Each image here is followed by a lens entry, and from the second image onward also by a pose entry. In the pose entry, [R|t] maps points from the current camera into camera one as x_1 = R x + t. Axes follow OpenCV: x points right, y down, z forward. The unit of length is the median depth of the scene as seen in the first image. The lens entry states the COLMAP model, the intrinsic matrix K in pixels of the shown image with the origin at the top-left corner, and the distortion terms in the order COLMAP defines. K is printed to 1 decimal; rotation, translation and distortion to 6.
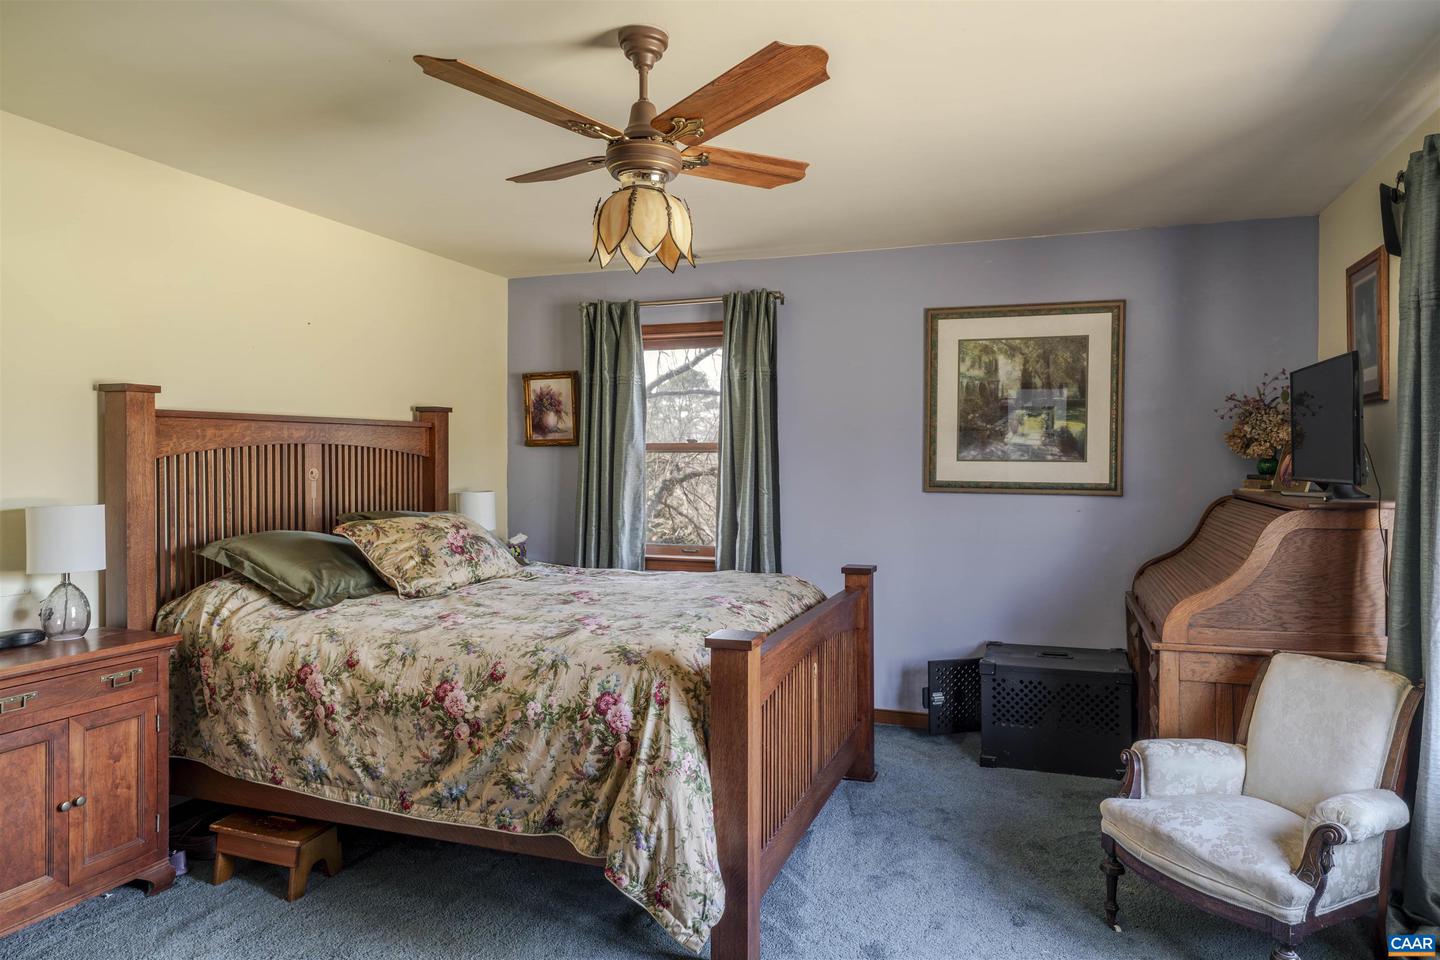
lens RADIAL K [[917.8, 0, 719.6], [0, 917.8, 427.7], [0, 0, 1]] dist [0.000135, 0.000282]
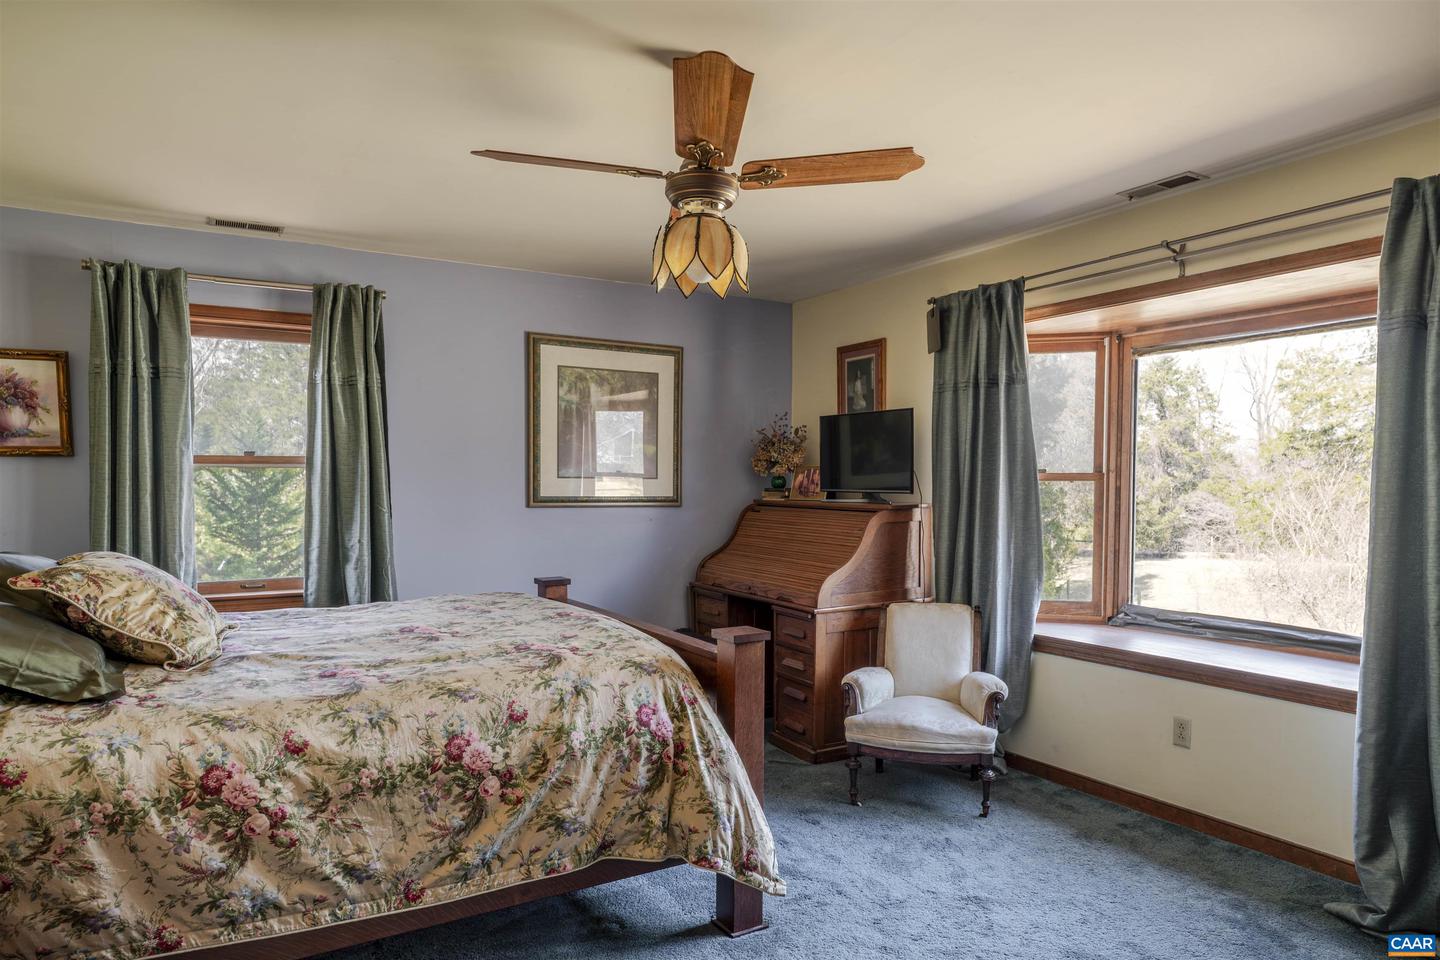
lens RADIAL K [[941.4, 0, 713.2], [0, 941.4, 487.1], [0, 0, 1]] dist [-0.000567, 0.000249]
pose [[0.619212, -0.006712, 0.785195, -0.816504], [-0.029302, 0.999069, 0.031649, 0.010852], [-0.784677, -0.042605, 0.618440, 0.277870]]
